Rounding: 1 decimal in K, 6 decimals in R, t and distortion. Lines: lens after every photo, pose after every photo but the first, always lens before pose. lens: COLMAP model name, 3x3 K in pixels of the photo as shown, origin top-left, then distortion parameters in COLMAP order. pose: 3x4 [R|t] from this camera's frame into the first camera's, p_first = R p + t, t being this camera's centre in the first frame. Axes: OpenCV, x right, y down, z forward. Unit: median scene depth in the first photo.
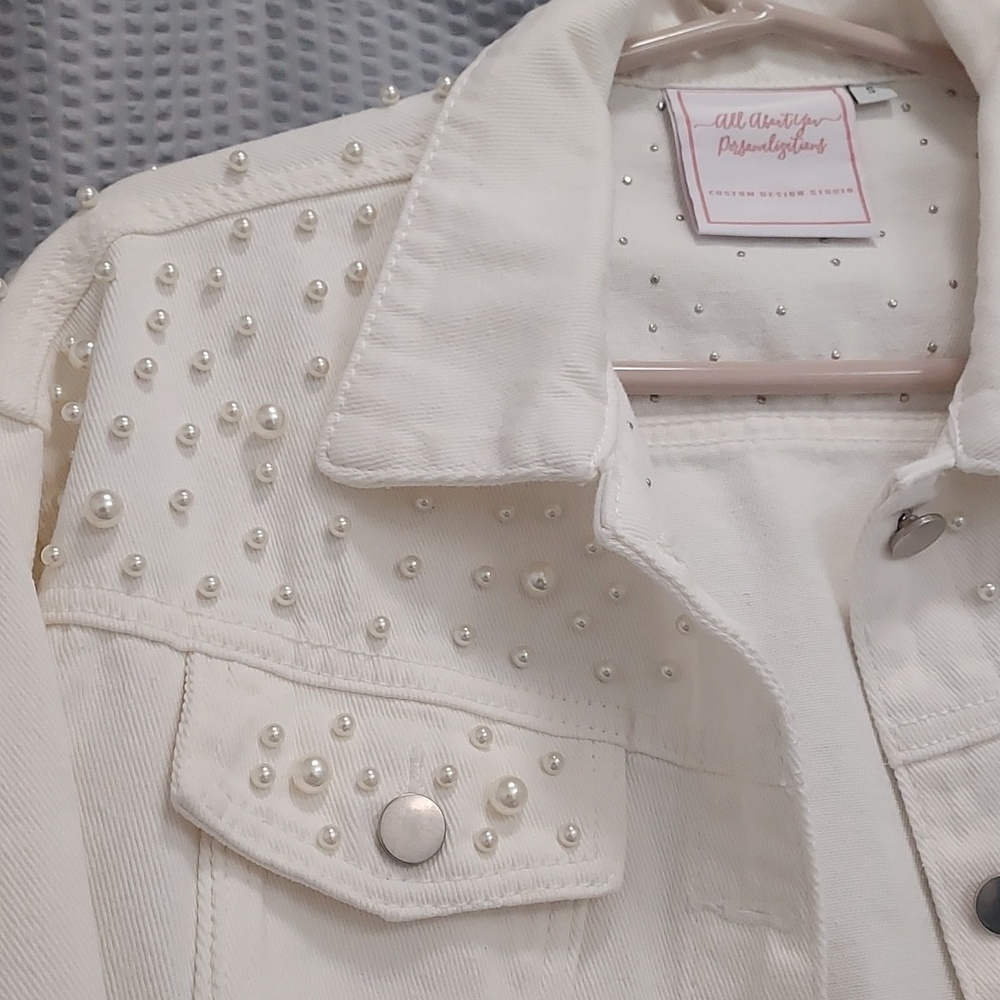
lens RADIAL K [[1630.8, 0, 500.0], [0, 1630.8, 500.0], [0, 0, 1]] dist [0.093674, -0.037138]
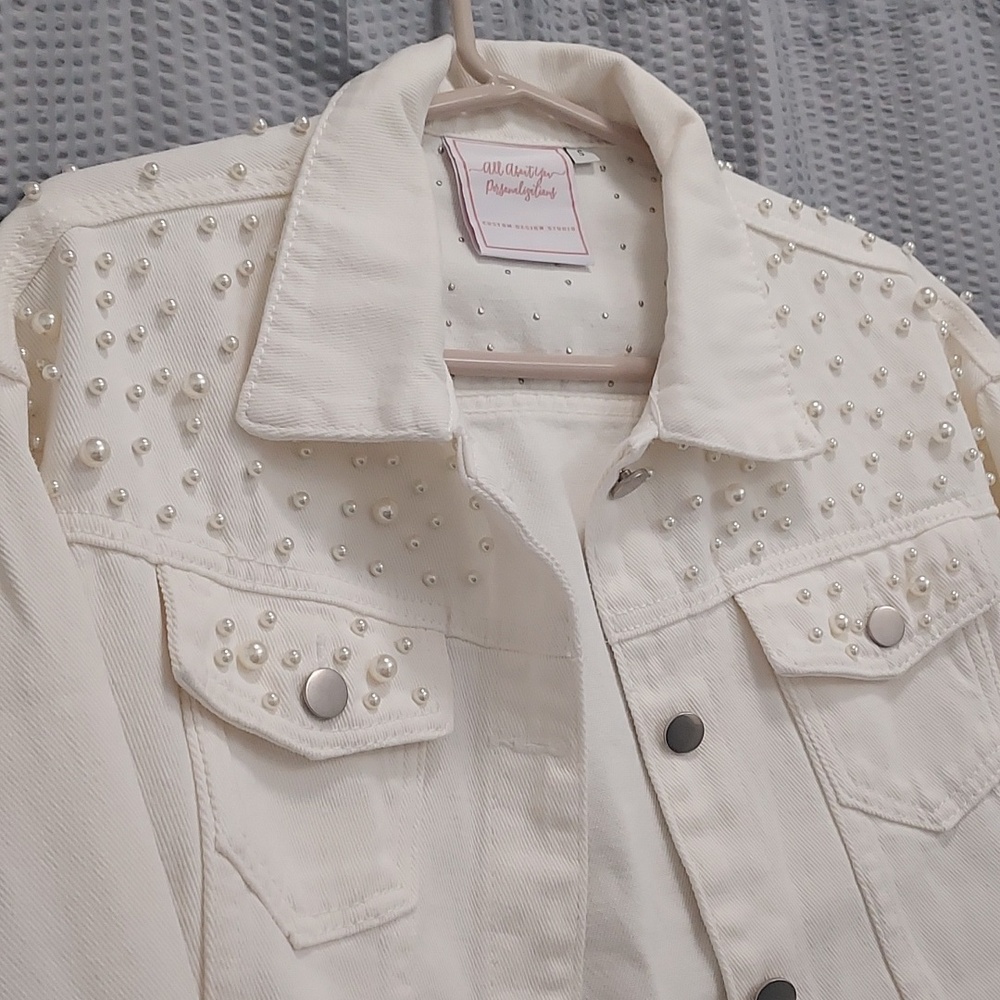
lens RADIAL K [[1630.8, 0, 500.0], [0, 1630.8, 500.0], [0, 0, 1]] dist [0.093674, -0.037138]
pose [[0.922666, 0.017480, 0.385203, -0.409545], [-0.038954, 0.998087, 0.048013, -0.028738], [-0.383626, -0.059305, 0.921582, -0.278143]]
